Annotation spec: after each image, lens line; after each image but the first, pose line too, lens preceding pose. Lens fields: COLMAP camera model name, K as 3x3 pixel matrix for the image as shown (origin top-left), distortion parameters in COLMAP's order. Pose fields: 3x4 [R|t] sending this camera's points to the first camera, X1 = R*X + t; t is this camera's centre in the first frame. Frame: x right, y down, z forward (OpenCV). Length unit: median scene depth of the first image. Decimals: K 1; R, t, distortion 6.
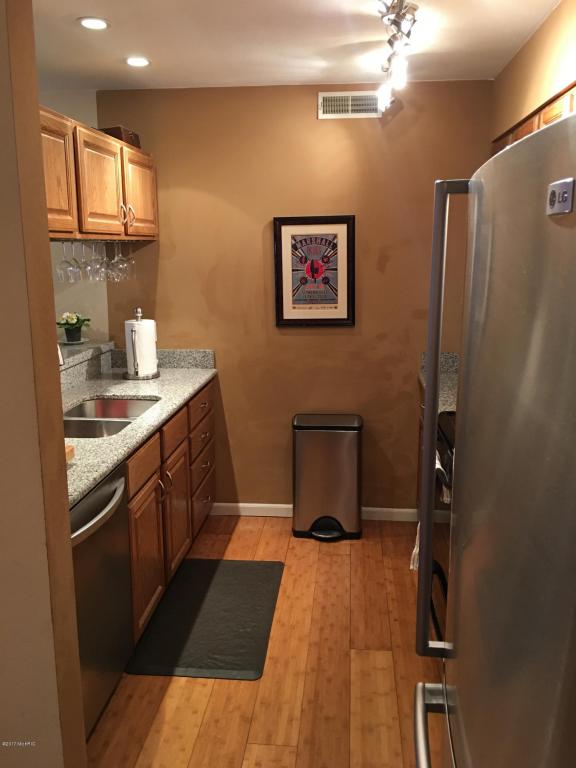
lens RADIAL K [[652.9, 0, 283.9], [0, 652.9, 374.2], [0, 0, 1]] dist [0.087370, -0.120835]
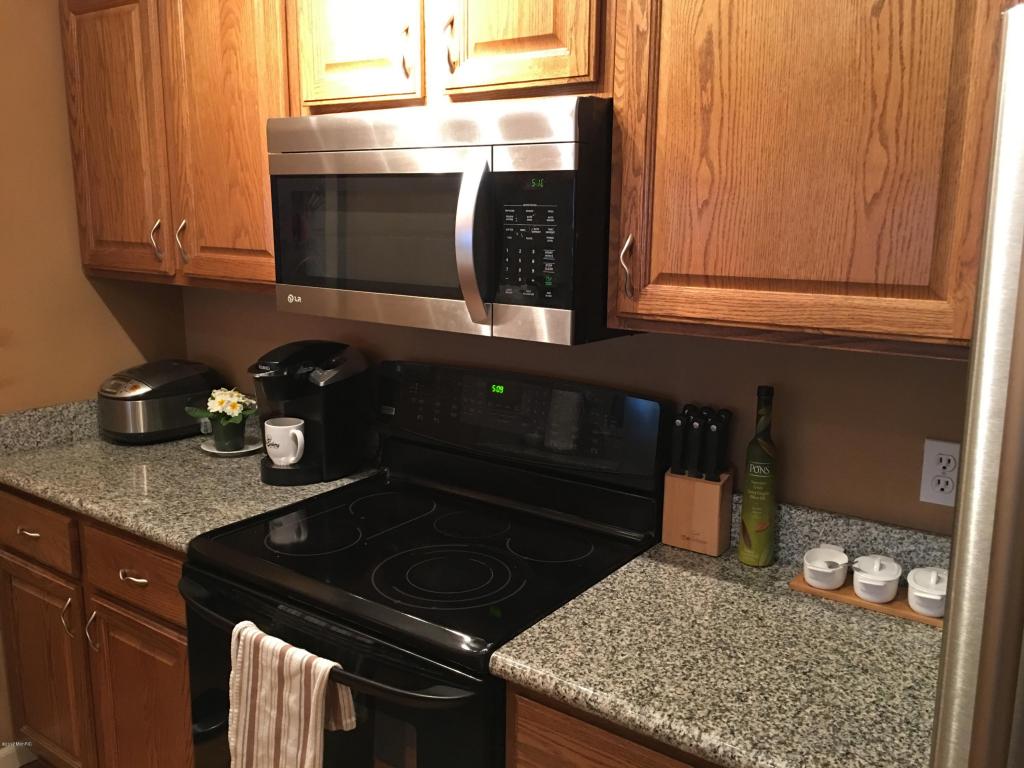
lens RADIAL K [[870.5, 0, 503.6], [0, 870.5, 387.5], [0, 0, 1]] dist [0.087370, -0.120835]
pose [[0.512762, -0.163542, 0.842810, -0.179359], [0.154000, 0.983287, 0.097108, -0.086464], [-0.844606, 0.079999, 0.529378, 0.531208]]
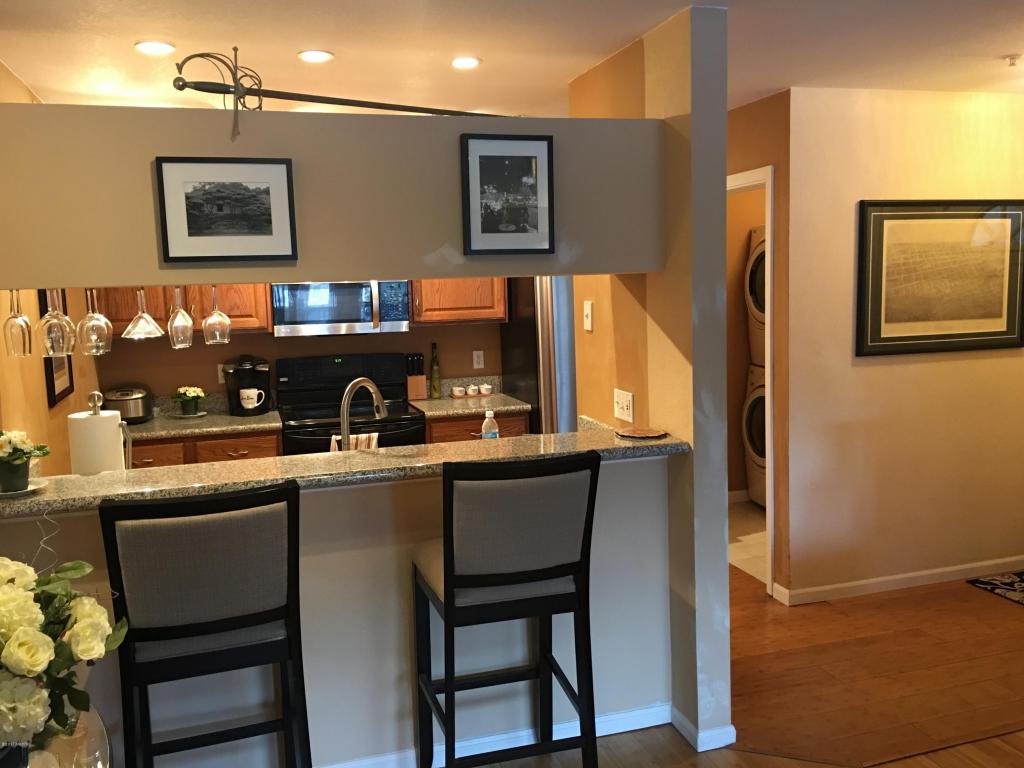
lens RADIAL K [[870.5, 0, 501.1], [0, 870.5, 378.0], [0, 0, 1]] dist [0.087370, -0.120835]
pose [[-0.378475, -0.085529, 0.921651, -1.594429], [0.206735, 0.962757, 0.174239, -0.252397], [-0.902229, 0.256482, -0.346698, 1.334739]]
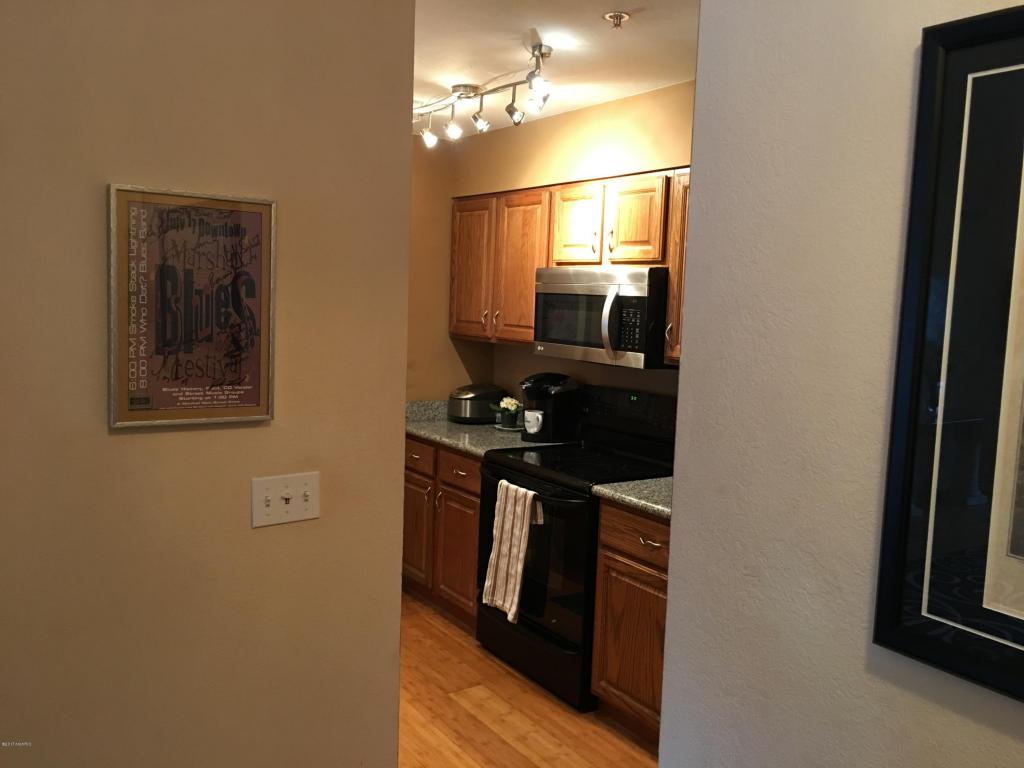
lens RADIAL K [[870.5, 0, 498.9], [0, 870.5, 381.0], [0, 0, 1]] dist [0.087370, -0.120835]
pose [[0.777364, -0.029670, 0.628351, -0.708041], [0.080926, 0.995304, -0.053120, 0.024339], [-0.623824, 0.092143, 0.776114, -0.131249]]
